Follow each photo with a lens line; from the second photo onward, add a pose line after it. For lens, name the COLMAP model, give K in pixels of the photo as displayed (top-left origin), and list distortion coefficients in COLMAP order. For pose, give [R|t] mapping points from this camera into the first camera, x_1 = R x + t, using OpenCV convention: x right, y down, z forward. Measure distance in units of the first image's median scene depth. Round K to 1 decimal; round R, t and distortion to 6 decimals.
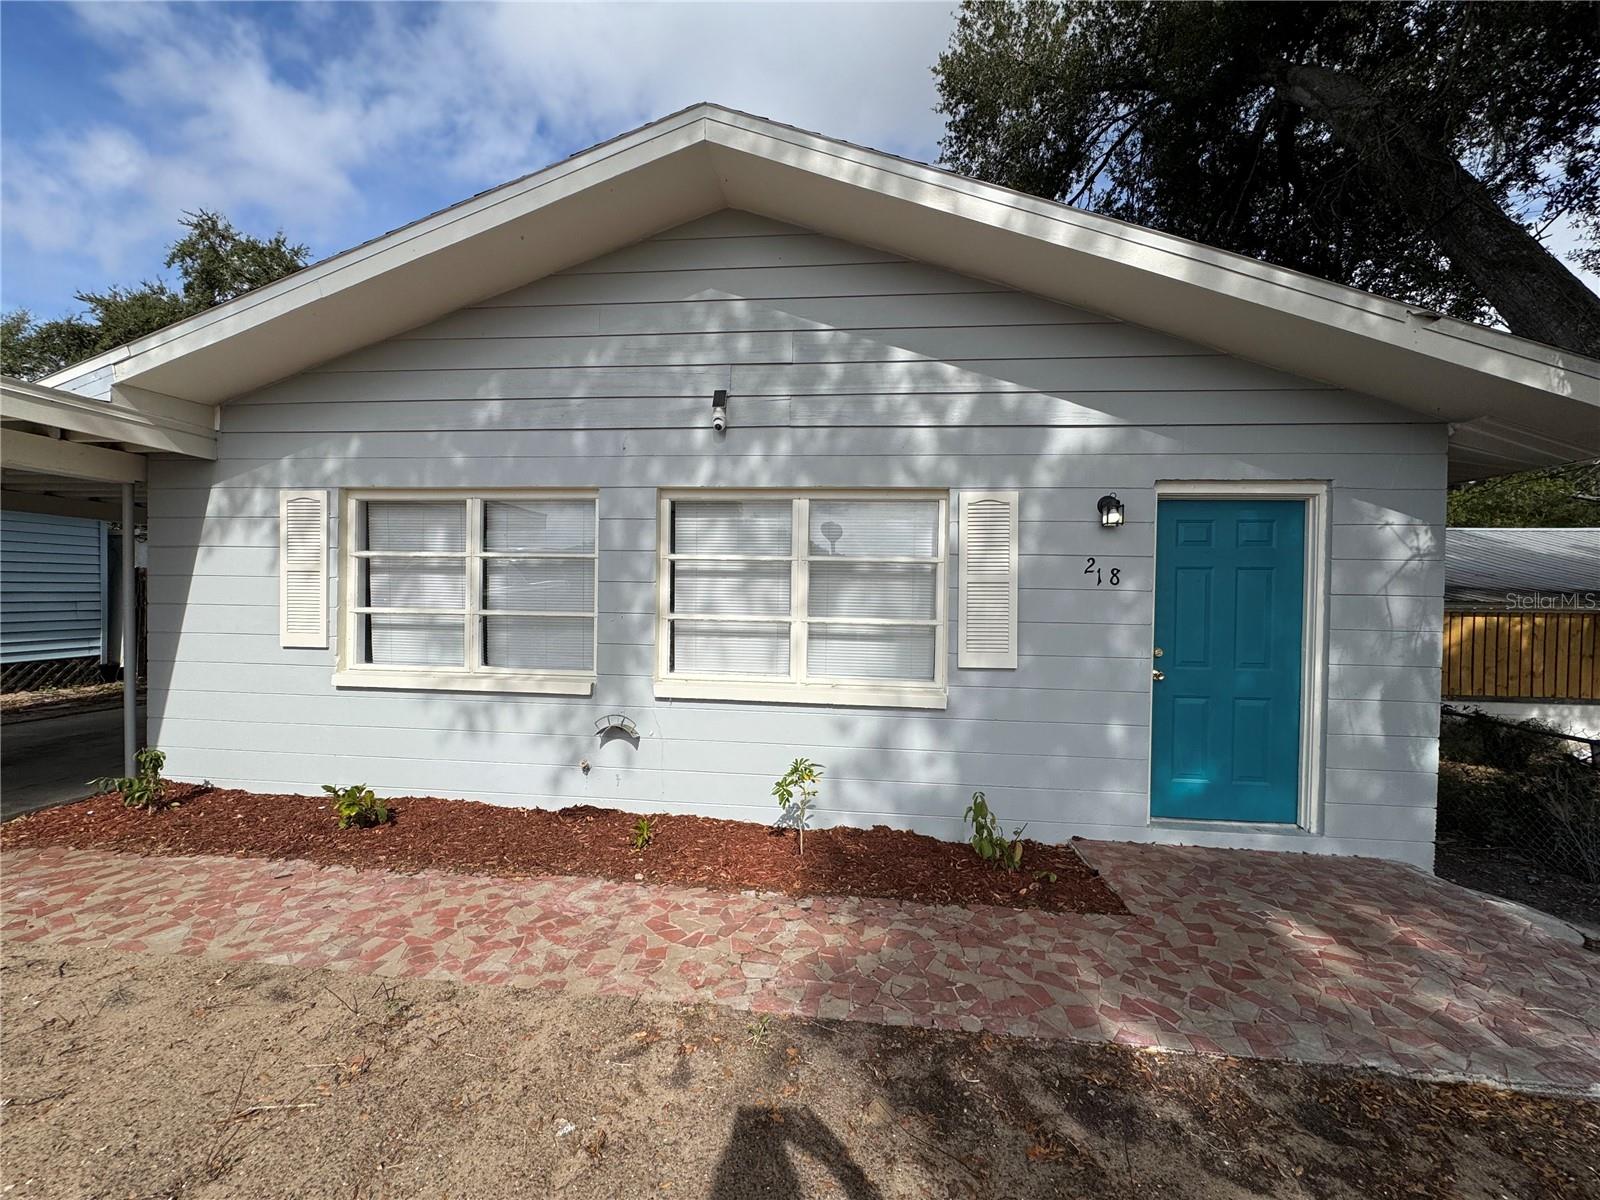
lens RADIAL K [[635.6, 0, 801.8], [0, 635.6, 602.6], [0, 0, 1]] dist [-0.000354, -0.000040]
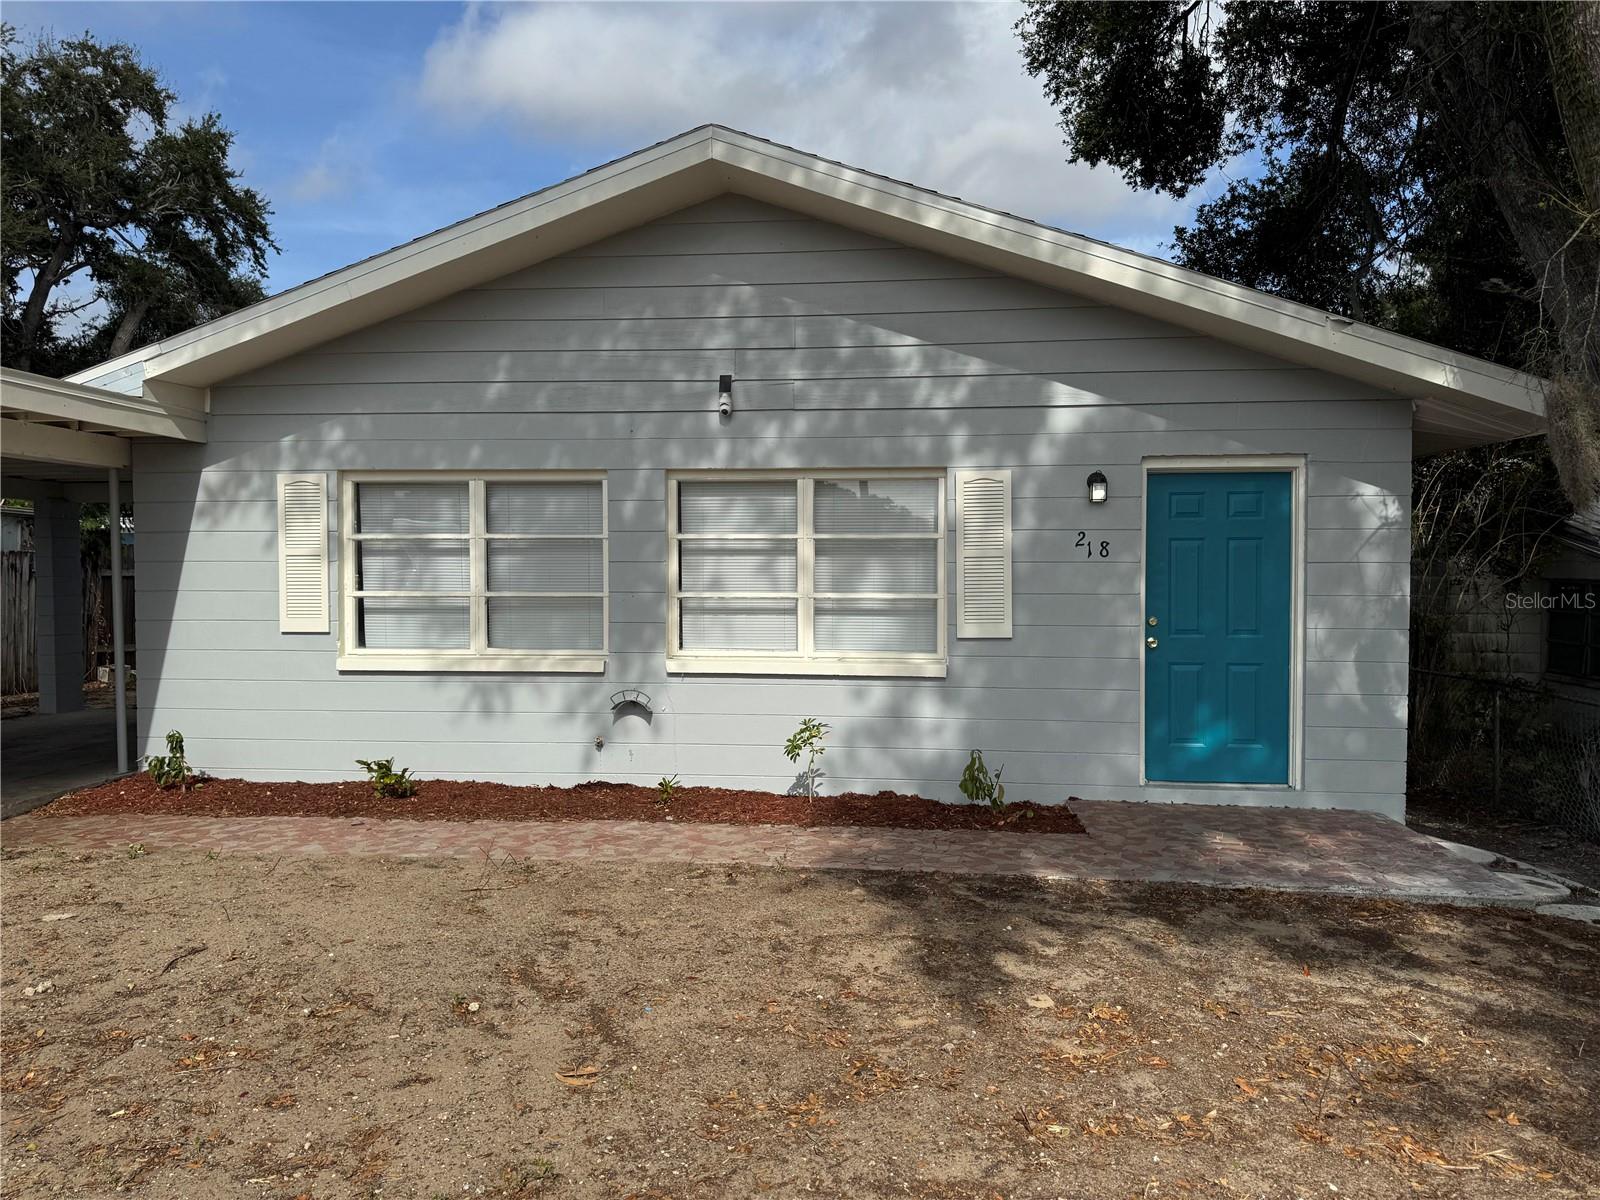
lens RADIAL K [[1112.8, 0, 868.9], [0, 1112.8, 602.7], [0, 0, 1]] dist [0.009976, 0.000514]
pose [[0.998769, -0.017844, 0.046286, 0.014499], [0.017079, 0.999712, 0.016884, 0.010128], [-0.046574, -0.016073, 0.998786, -0.808666]]
